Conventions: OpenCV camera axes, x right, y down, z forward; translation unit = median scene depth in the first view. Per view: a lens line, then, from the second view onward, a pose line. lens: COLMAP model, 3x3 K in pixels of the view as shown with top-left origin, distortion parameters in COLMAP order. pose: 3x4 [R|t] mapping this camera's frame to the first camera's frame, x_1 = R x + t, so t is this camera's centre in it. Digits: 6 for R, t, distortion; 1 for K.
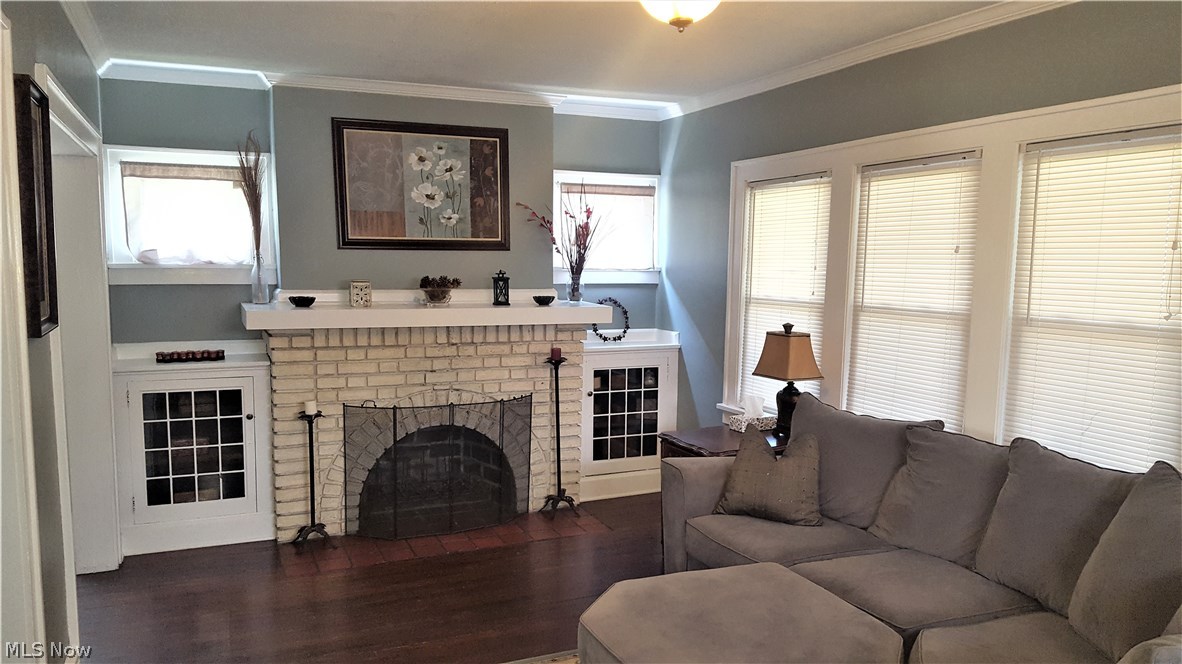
lens RADIAL K [[882.2, 0, 587.9], [0, 882.2, 352.2], [0, 0, 1]] dist [0.089773, -0.131295]
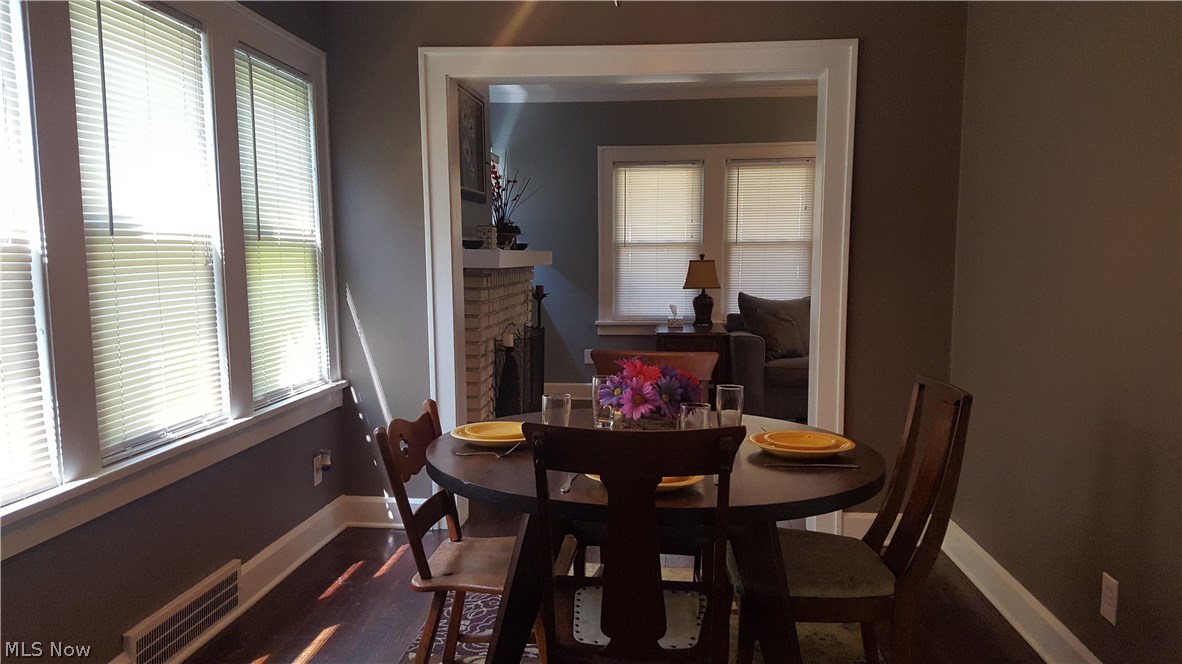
lens RADIAL K [[882.2, 0, 592.3], [0, 882.2, 366.3], [0, 0, 1]] dist [0.089773, -0.131295]
pose [[0.485313, -0.123748, 0.865539, -1.129002], [0.101826, 0.991197, 0.084619, 0.011101], [-0.868391, 0.047068, 0.493641, 0.343474]]
